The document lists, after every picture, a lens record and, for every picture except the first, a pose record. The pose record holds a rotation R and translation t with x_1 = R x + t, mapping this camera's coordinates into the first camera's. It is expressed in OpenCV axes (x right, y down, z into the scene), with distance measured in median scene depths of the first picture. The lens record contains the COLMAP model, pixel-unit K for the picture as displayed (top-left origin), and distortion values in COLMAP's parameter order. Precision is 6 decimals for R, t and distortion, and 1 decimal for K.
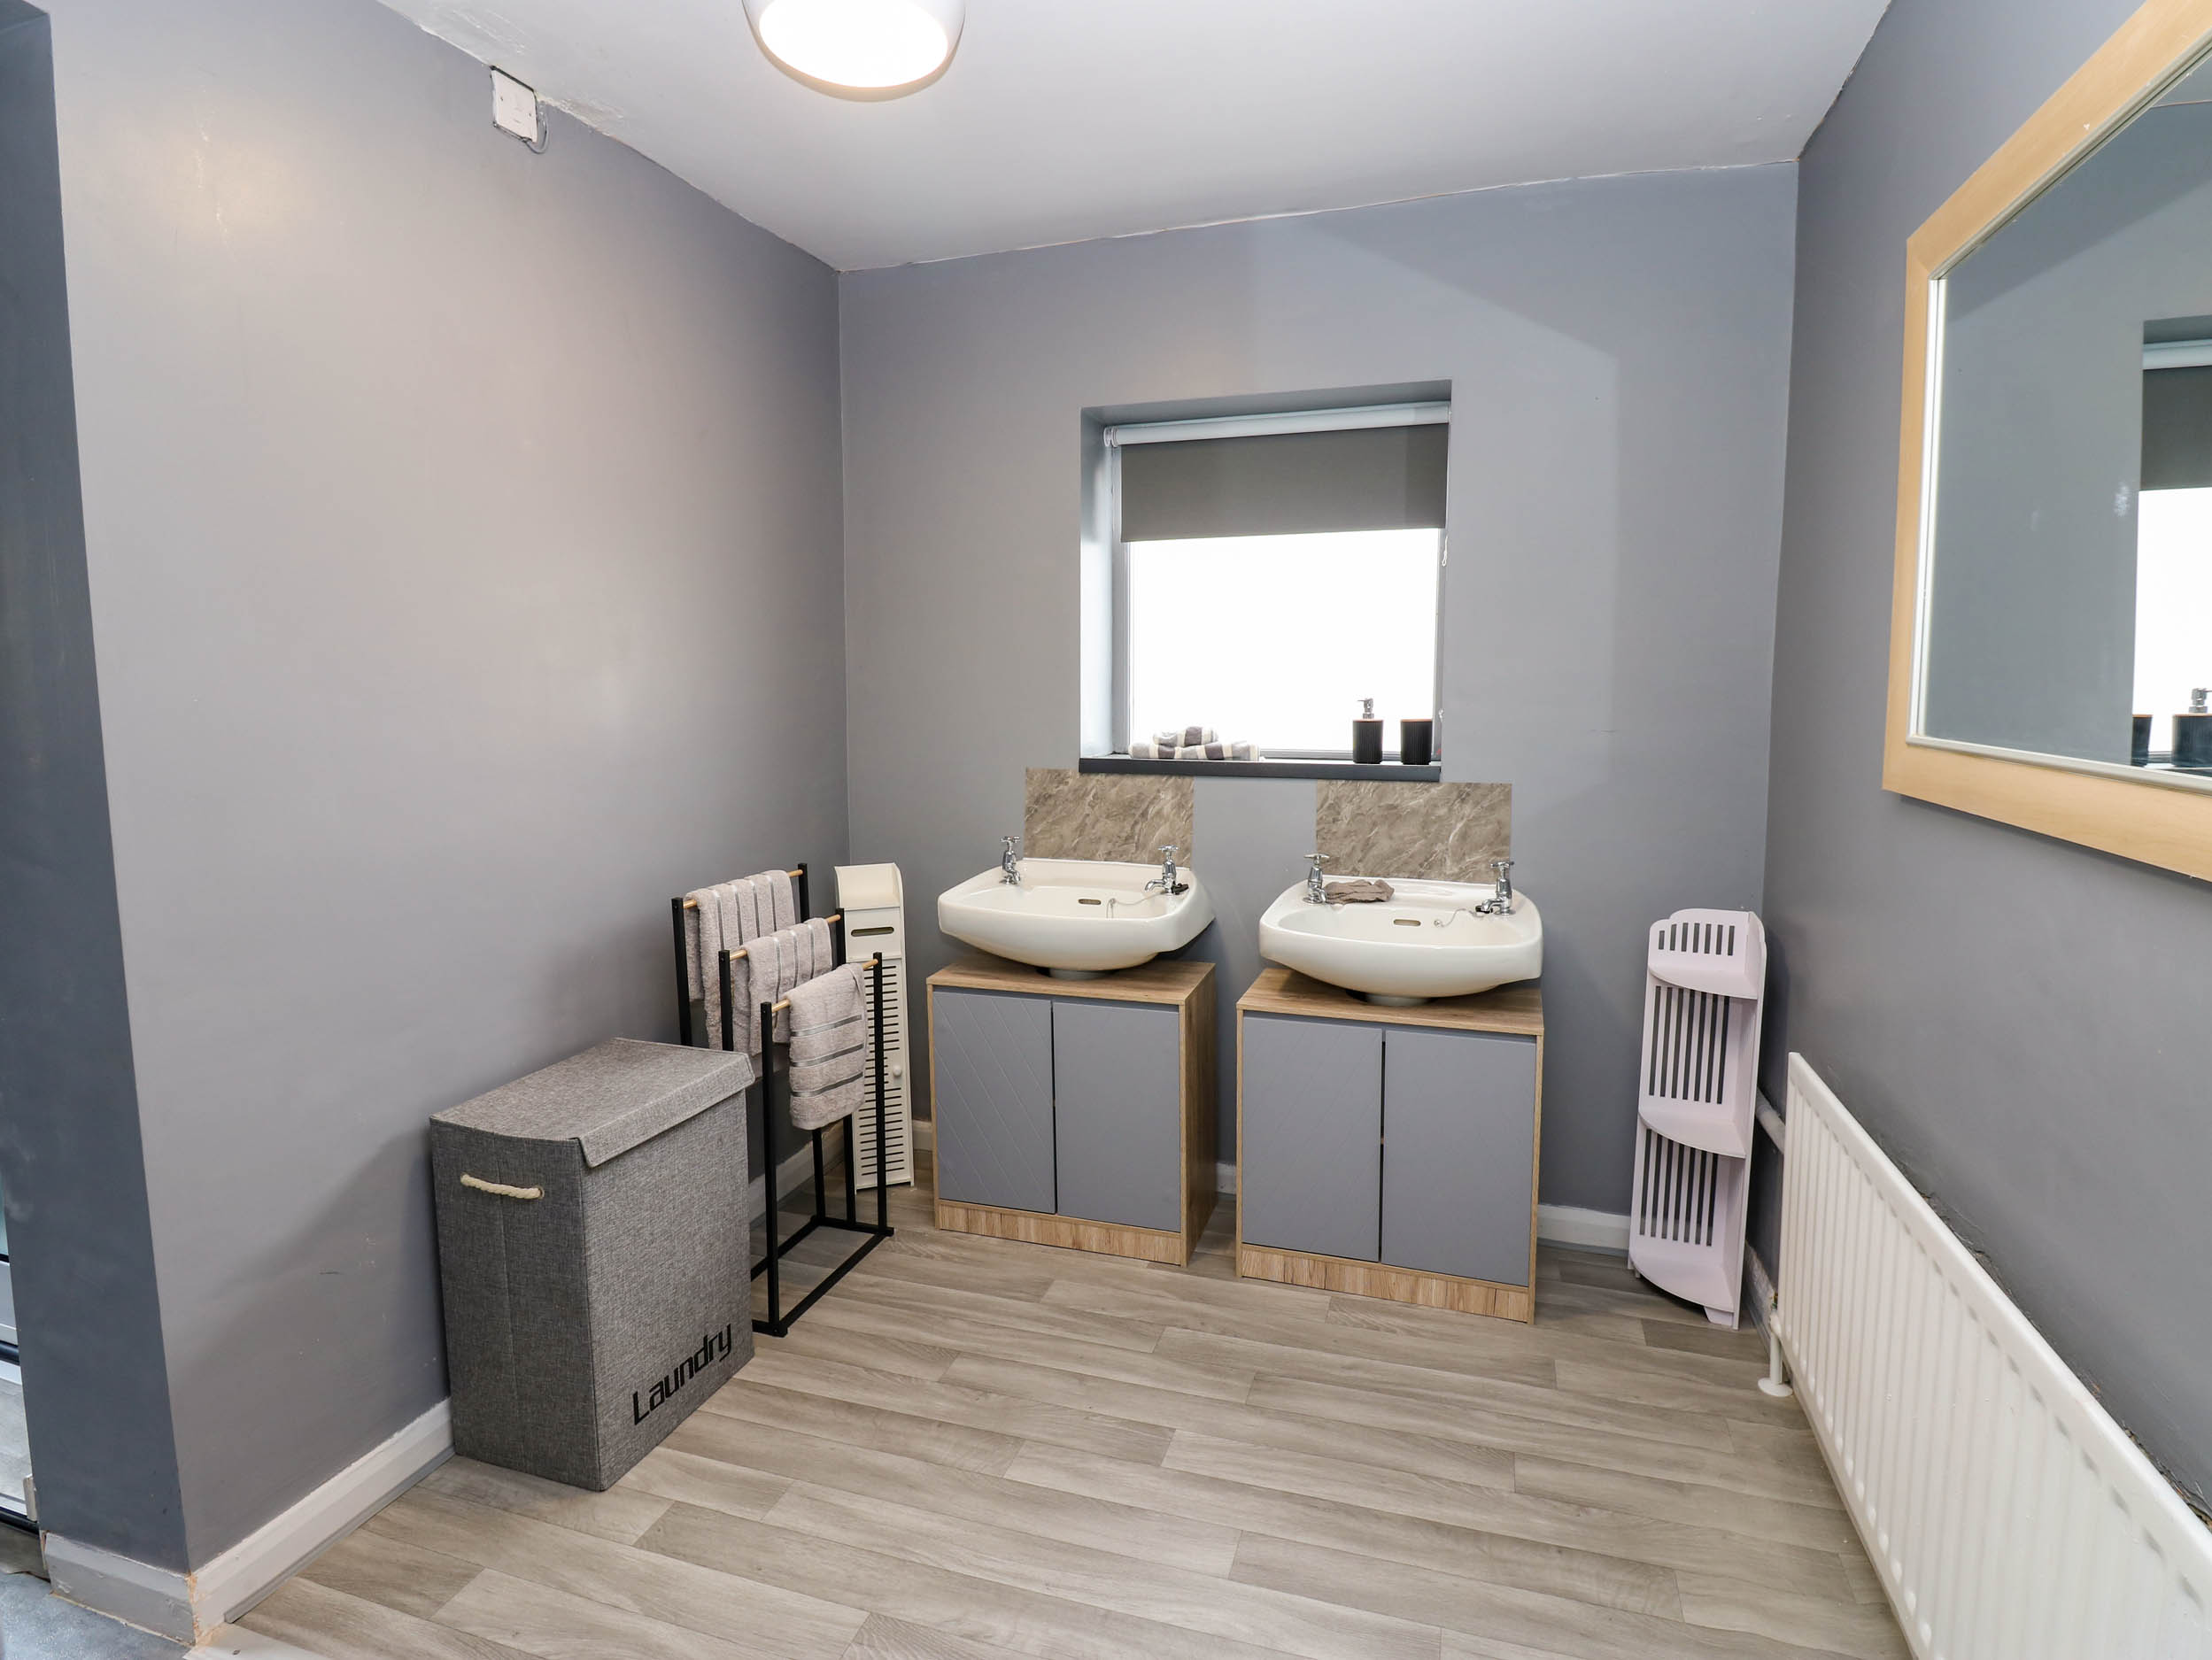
lens RADIAL K [[1185.8, 0, 1111.8], [0, 1185.8, 828.9], [0, 0, 1]] dist [-0.014370, -0.000508]
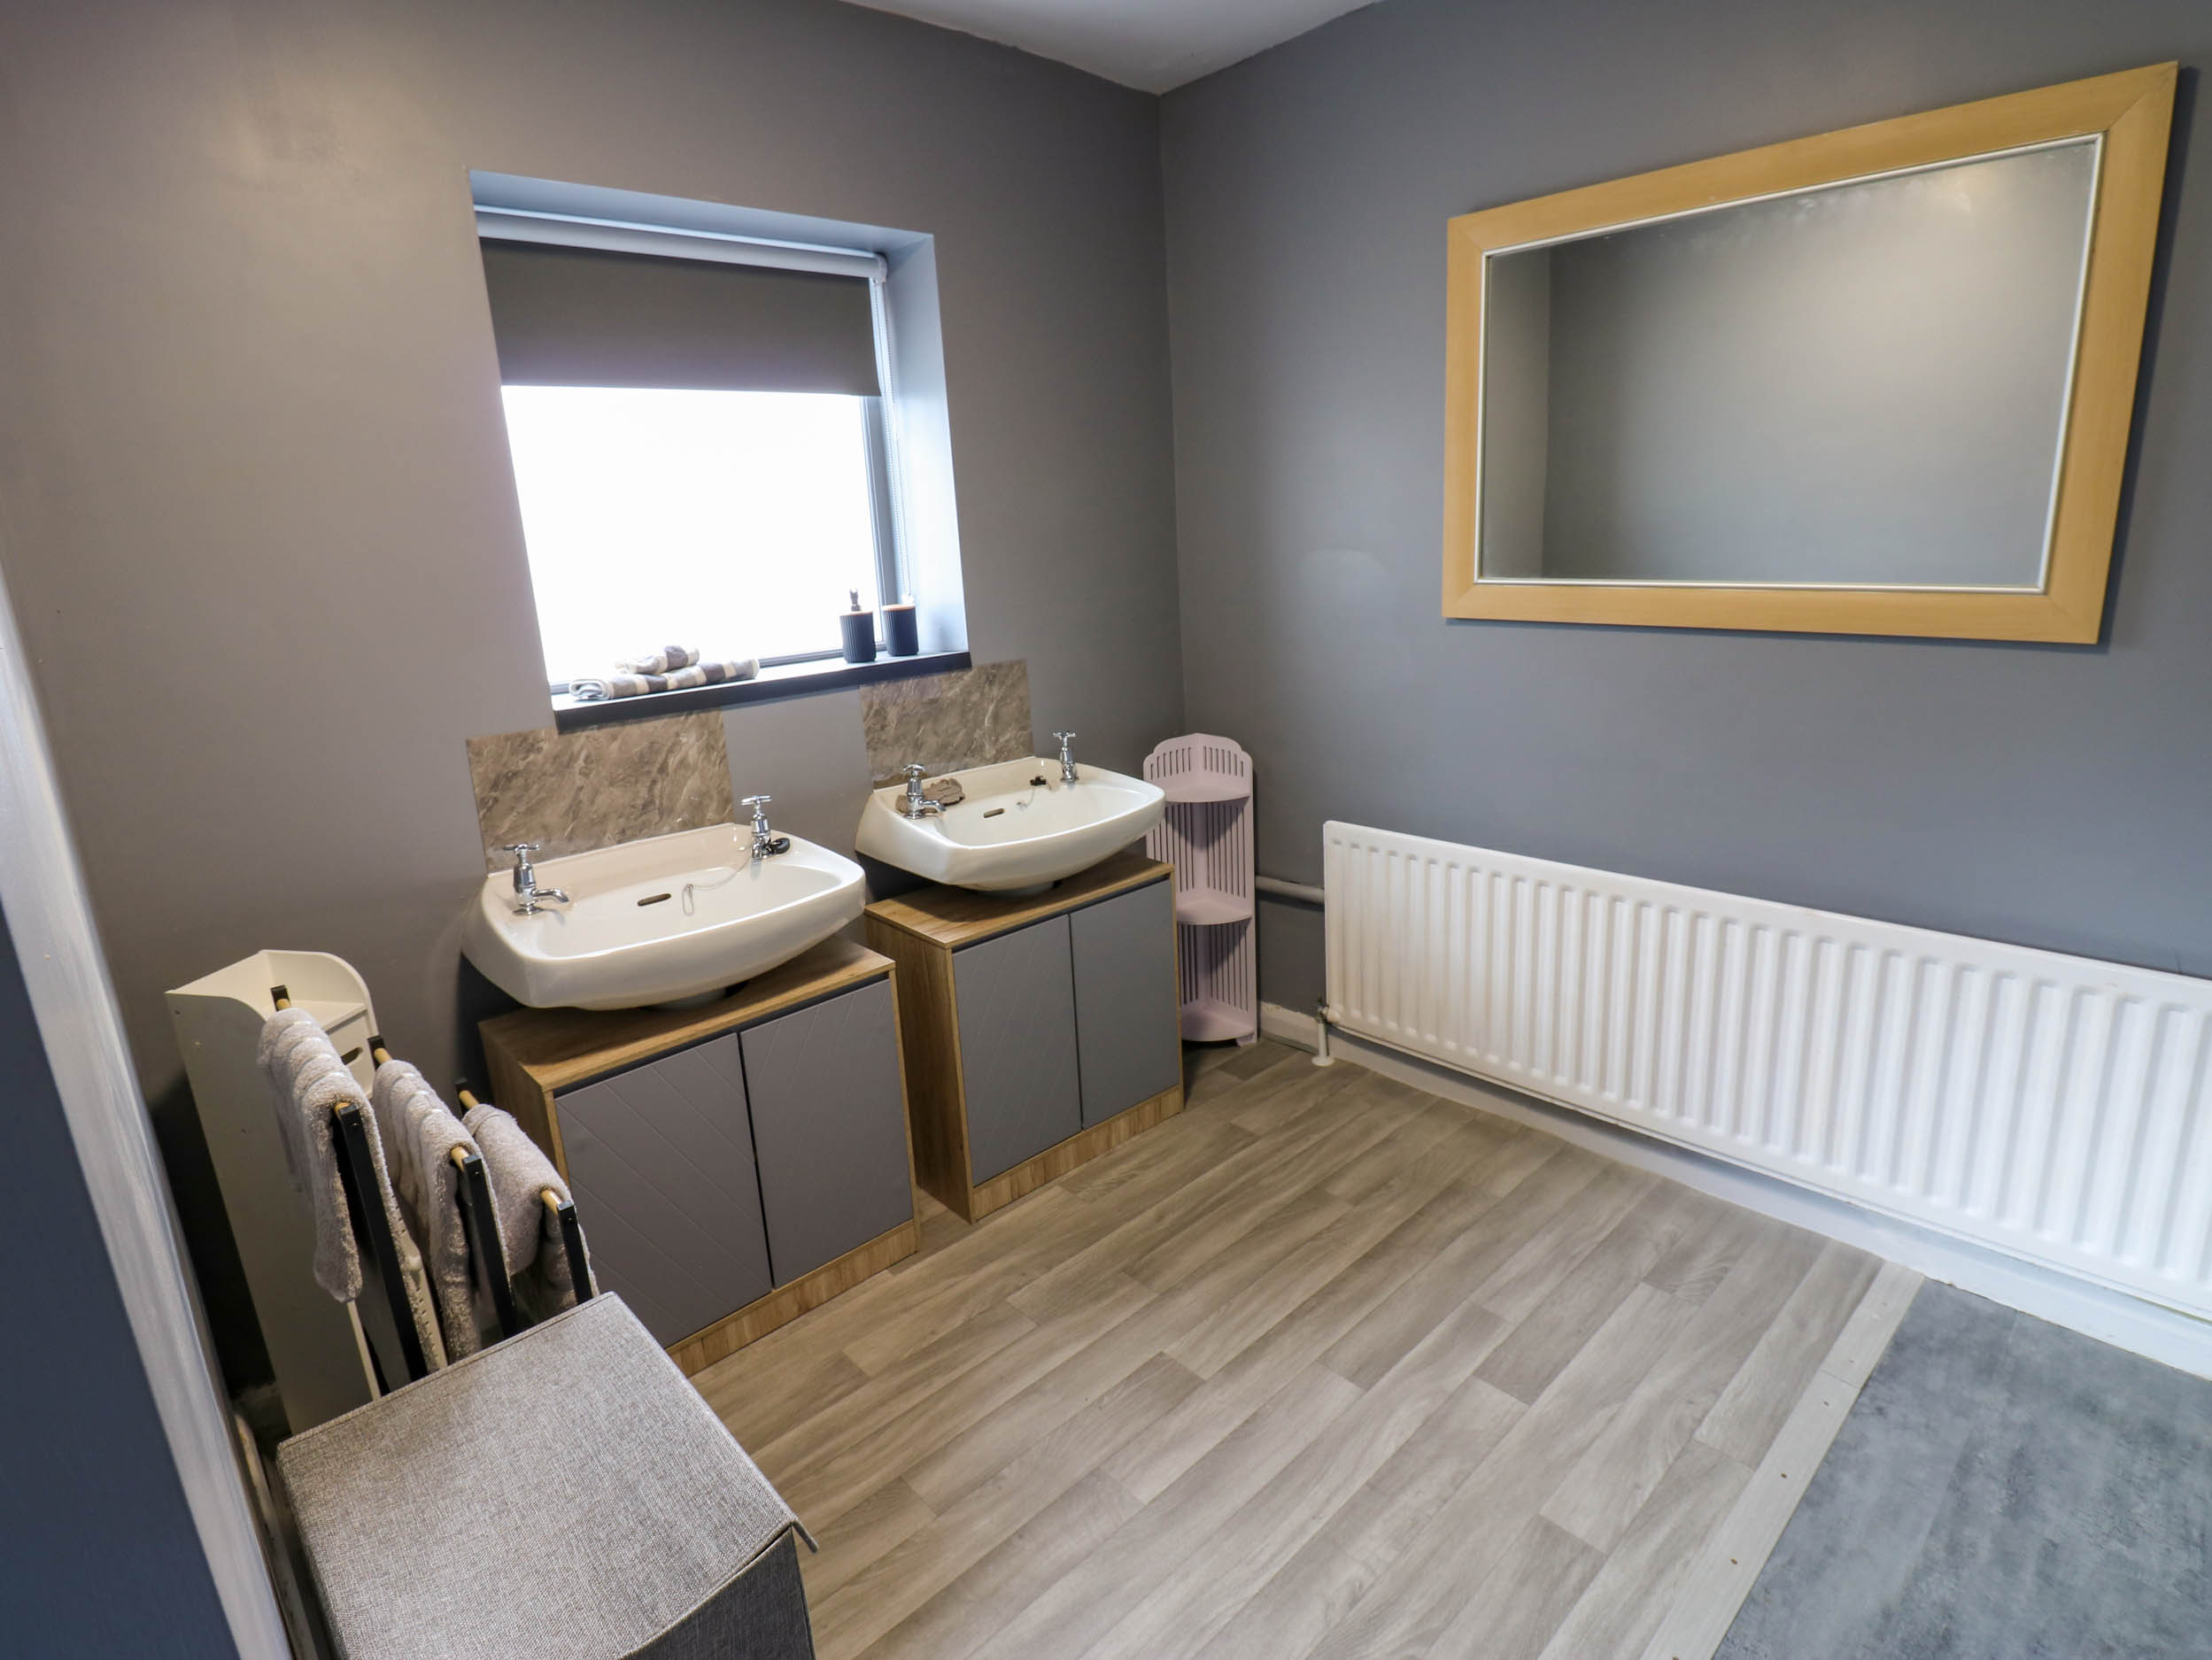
lens RADIAL K [[1185.8, 0, 1118.4], [0, 1185.8, 817.9], [0, 0, 1]] dist [-0.014370, -0.000508]
pose [[0.456518, -0.245901, 0.855058, -0.540542], [0.157409, 0.968210, 0.194401, -0.090872], [-0.875679, 0.045847, 0.480712, 0.422464]]
